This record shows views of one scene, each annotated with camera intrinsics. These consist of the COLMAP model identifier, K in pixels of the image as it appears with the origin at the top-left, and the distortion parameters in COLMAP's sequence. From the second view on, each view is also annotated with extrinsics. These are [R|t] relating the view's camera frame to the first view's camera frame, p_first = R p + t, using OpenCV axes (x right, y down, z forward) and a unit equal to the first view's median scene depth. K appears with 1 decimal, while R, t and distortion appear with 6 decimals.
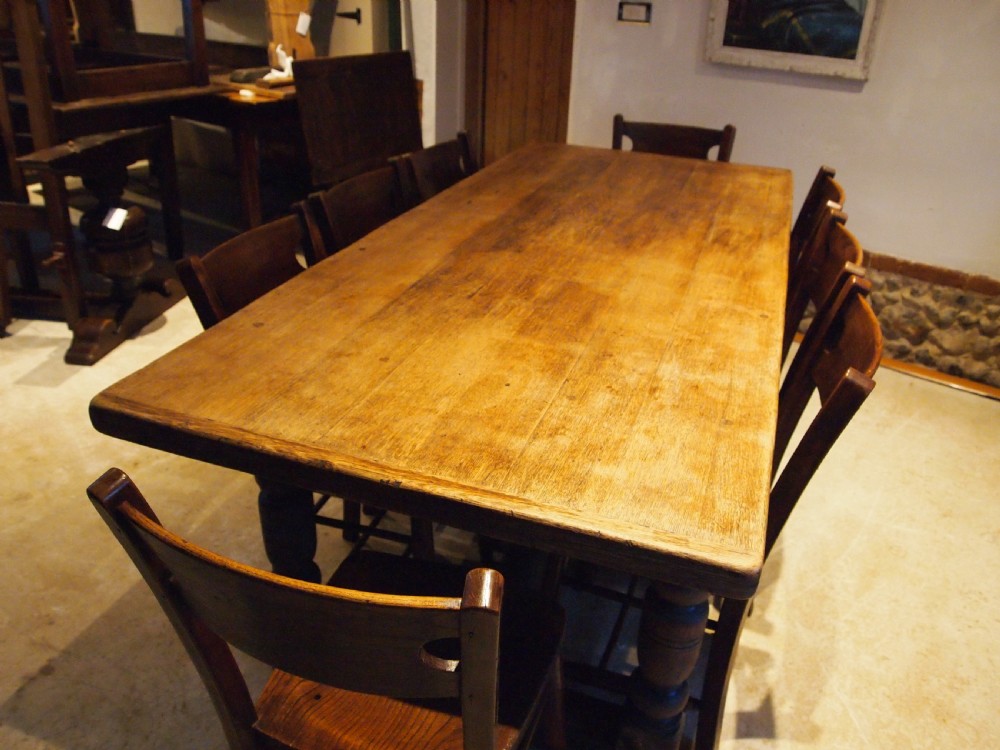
lens RADIAL K [[794.2, 0, 507.3], [0, 794.2, 372.7], [0, 0, 1]] dist [-0.053958, 0.008788]
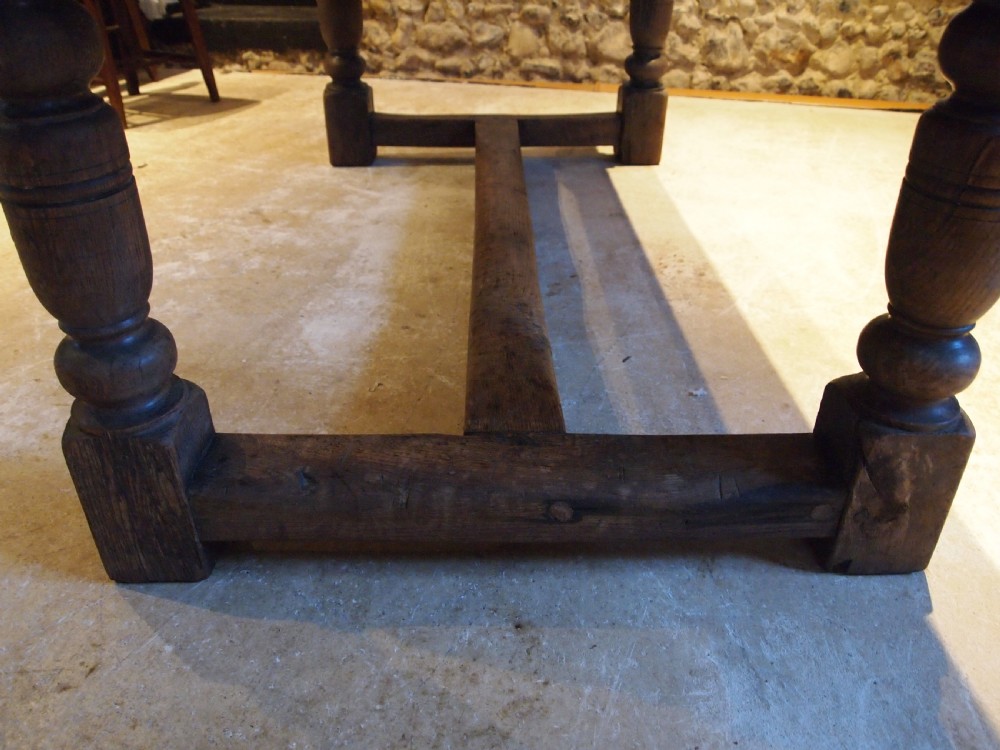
lens RADIAL K [[794.2, 0, 502.9], [0, 794.2, 375.8], [0, 0, 1]] dist [-0.053958, 0.008788]
pose [[0.937085, -0.215764, 0.274441, -0.154056], [0.193060, 0.975275, 0.107549, 0.219508], [-0.290860, -0.047799, 0.955571, 0.414171]]
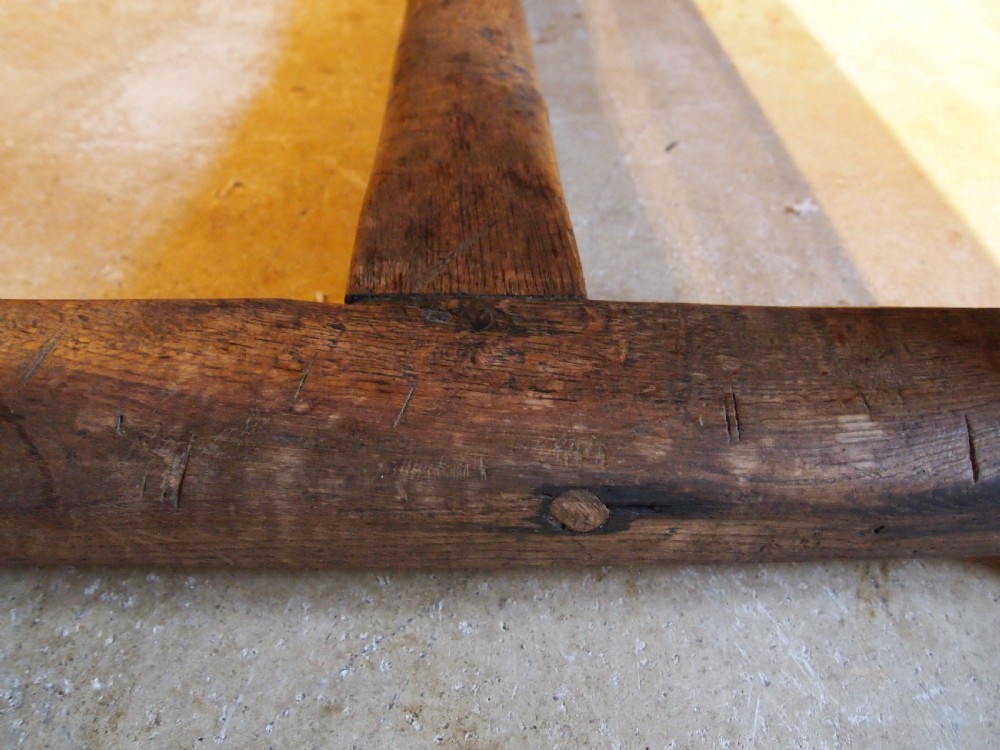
lens RADIAL K [[794.2, 0, 502.6], [0, 794.2, 368.5], [0, 0, 1]] dist [-0.053958, 0.008788]
pose [[0.931723, -0.264868, 0.248468, -0.078837], [0.175778, 0.927588, 0.329670, 0.253495], [-0.317795, -0.263486, 0.910813, 0.647926]]
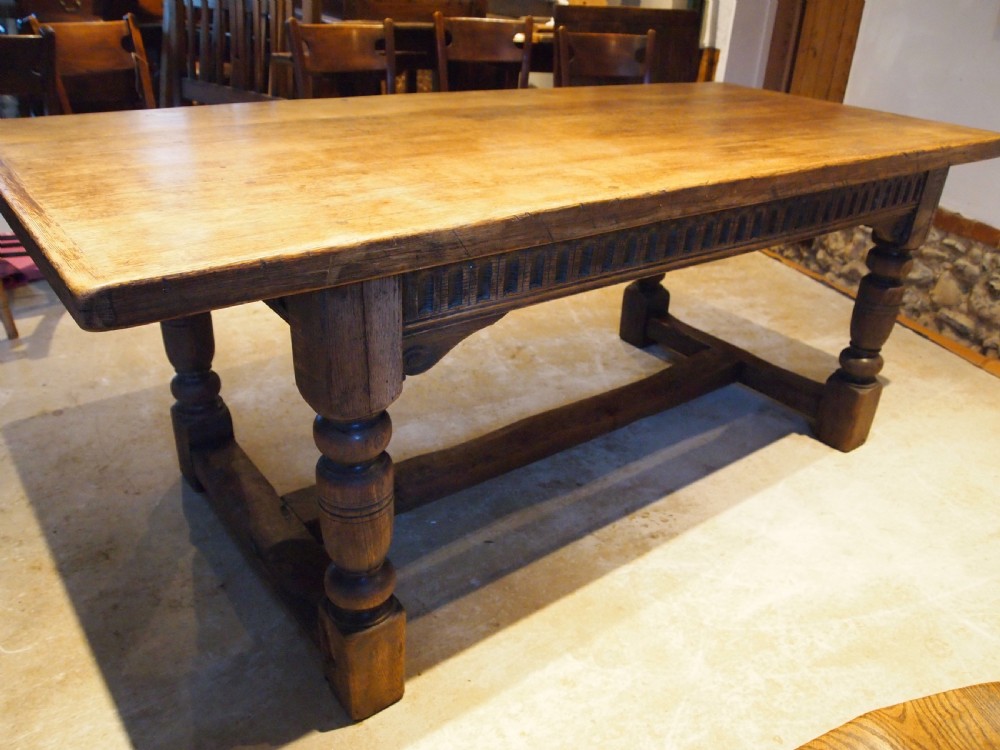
lens RADIAL K [[794.2, 0, 506.4], [0, 794.2, 377.7], [0, 0, 1]] dist [-0.053958, 0.008788]
pose [[0.840803, 0.252932, -0.478619, 0.491473], [-0.266602, 0.962954, 0.040539, 0.079324], [0.471141, 0.093516, 0.877086, 0.210974]]
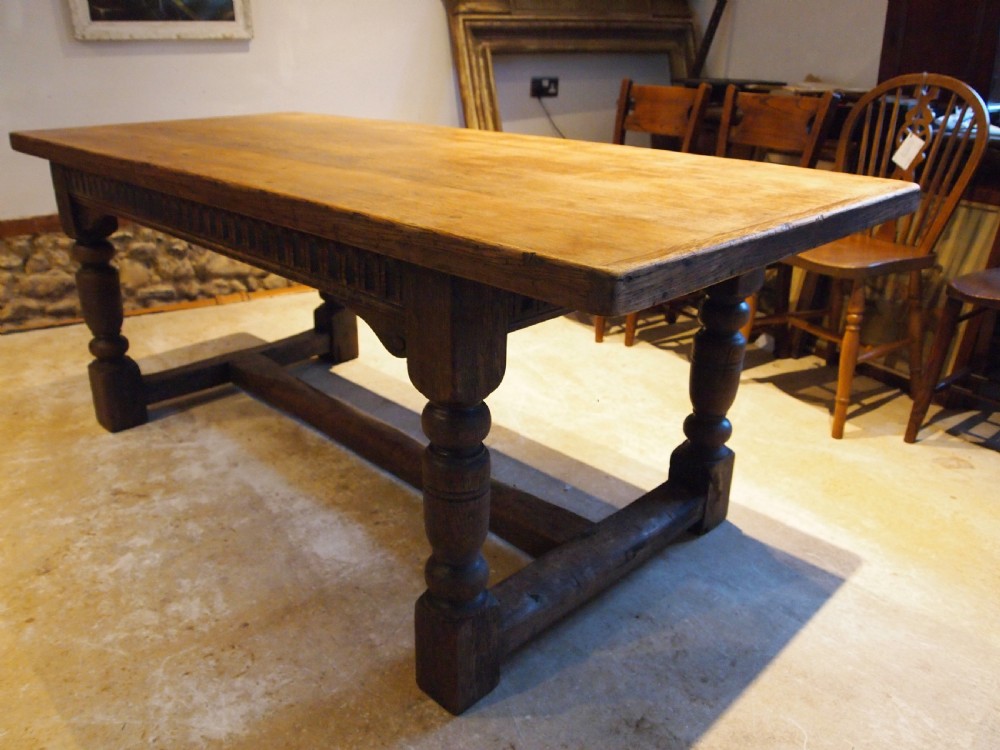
lens RADIAL K [[794.2, 0, 500.6], [0, 794.2, 369.3], [0, 0, 1]] dist [-0.053958, 0.008788]
pose [[0.438146, -0.379049, 0.815076, -0.672064], [0.425223, 0.886275, 0.183581, -0.036101], [-0.791968, 0.266154, 0.549499, 0.390430]]
